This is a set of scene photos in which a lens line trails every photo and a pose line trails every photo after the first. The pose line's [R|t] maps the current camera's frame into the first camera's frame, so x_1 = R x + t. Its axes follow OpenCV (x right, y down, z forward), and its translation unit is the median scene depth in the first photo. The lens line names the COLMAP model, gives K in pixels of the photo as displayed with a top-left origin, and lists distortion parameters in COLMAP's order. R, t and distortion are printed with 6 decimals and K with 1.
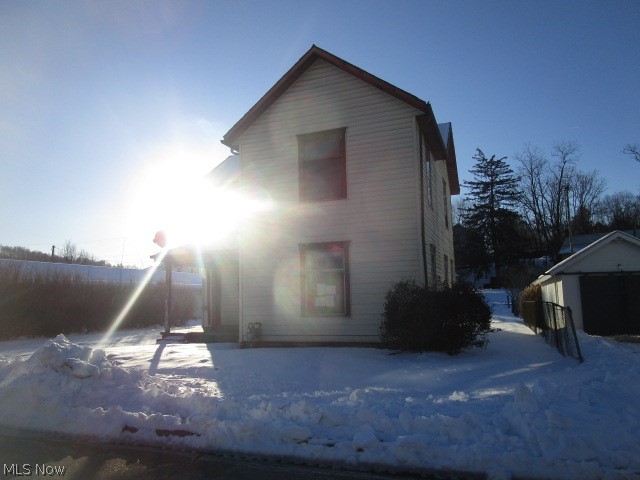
lens RADIAL K [[455.2, 0, 320.6], [0, 455.2, 242.2], [0, 0, 1]] dist [-0.030454, 0.012969]
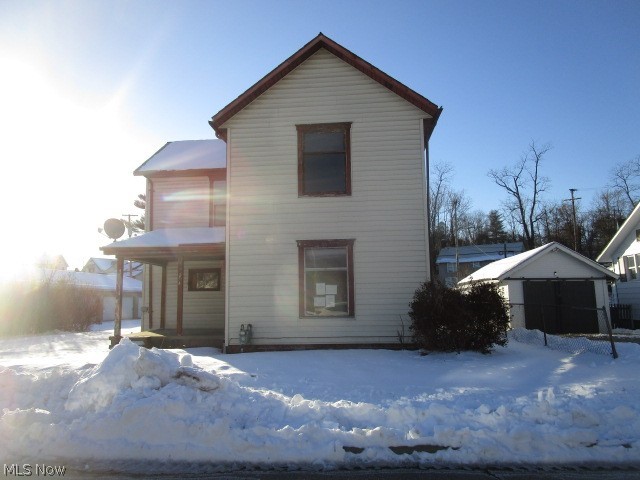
lens RADIAL K [[455.2, 0, 321.5], [0, 455.2, 241.5], [0, 0, 1]] dist [-0.030454, 0.012969]
pose [[0.961098, 0.044607, 0.272581, -0.255524], [-0.041560, 0.998992, -0.016945, 0.020434], [-0.273062, 0.004957, 0.961984, 0.082780]]
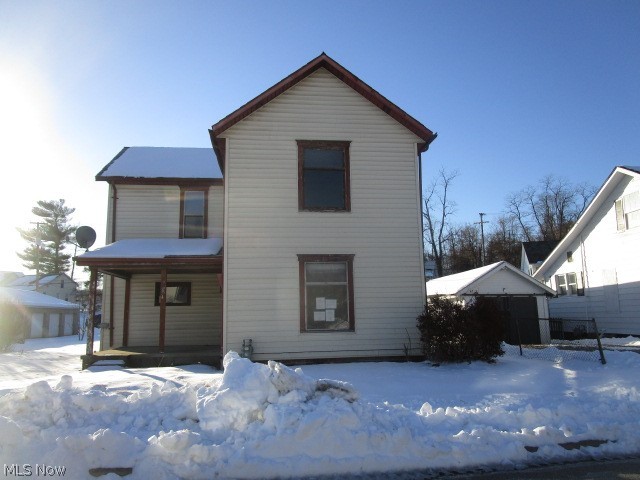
lens RADIAL K [[455.2, 0, 321.1], [0, 455.2, 241.6], [0, 0, 1]] dist [-0.030454, 0.012969]
pose [[0.887664, 0.080253, 0.453444, -0.433521], [-0.058622, 0.996379, -0.061585, 0.032743], [-0.456744, 0.028085, 0.889155, 0.141580]]
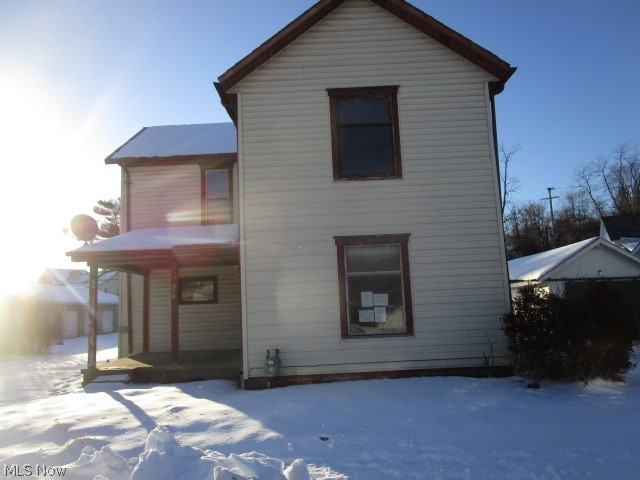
lens RADIAL K [[455.2, 0, 321.8], [0, 455.2, 242.4], [0, 0, 1]] dist [-0.030454, 0.012969]
pose [[0.937587, 0.029388, 0.346506, -0.317078], [-0.020991, 0.999389, -0.027961, 0.033645], [-0.347116, 0.018943, 0.937631, 0.330254]]
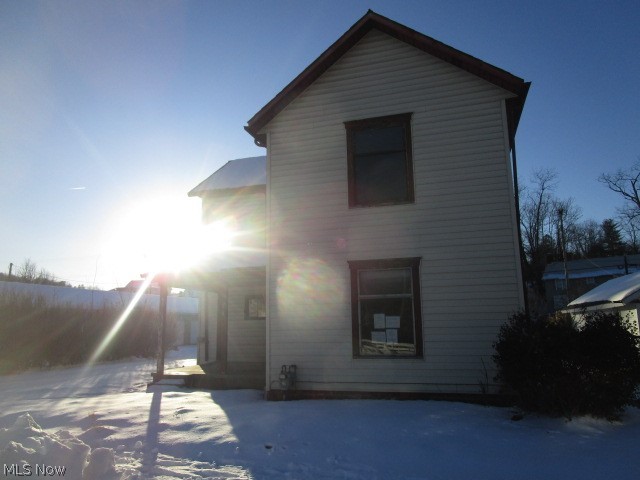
lens RADIAL K [[455.2, 0, 321.3], [0, 455.2, 241.1], [0, 0, 1]] dist [-0.030454, 0.012969]
pose [[0.997468, 0.018691, 0.068615, -0.147356], [-0.014927, 0.998377, -0.054958, 0.013614], [-0.069531, 0.053795, 0.996128, 0.239376]]
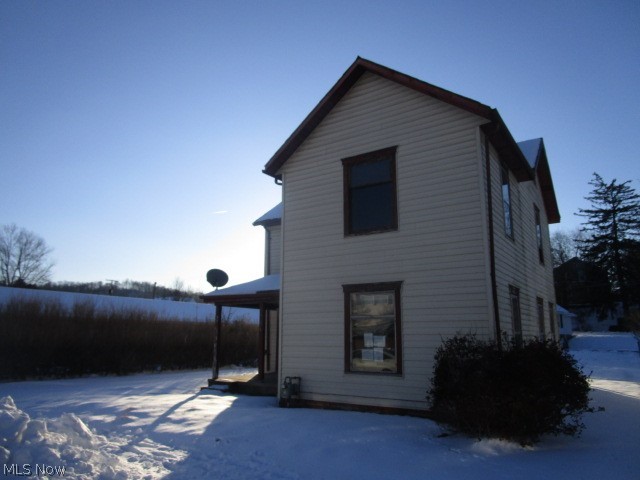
lens RADIAL K [[455.2, 0, 319.8], [0, 455.2, 241.2], [0, 0, 1]] dist [-0.030454, 0.012969]
pose [[0.974407, -0.019655, -0.223928, 0.100941], [0.001677, 0.996778, -0.080194, -0.009065], [0.224783, 0.077766, 0.971301, 0.159115]]
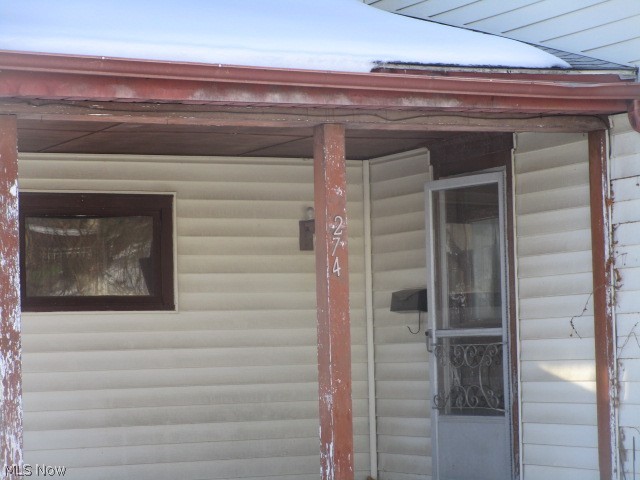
lens RADIAL K [[1891.3, 0, 318.1], [0, 1891.3, 241.7], [0, 0, 1]] dist [0.038665, 0.000000]
pose [[0.689540, 0.041459, 0.723060, -0.893786], [-0.079975, 0.996613, 0.019123, 0.086264], [-0.719819, -0.071013, 0.690520, 0.617853]]
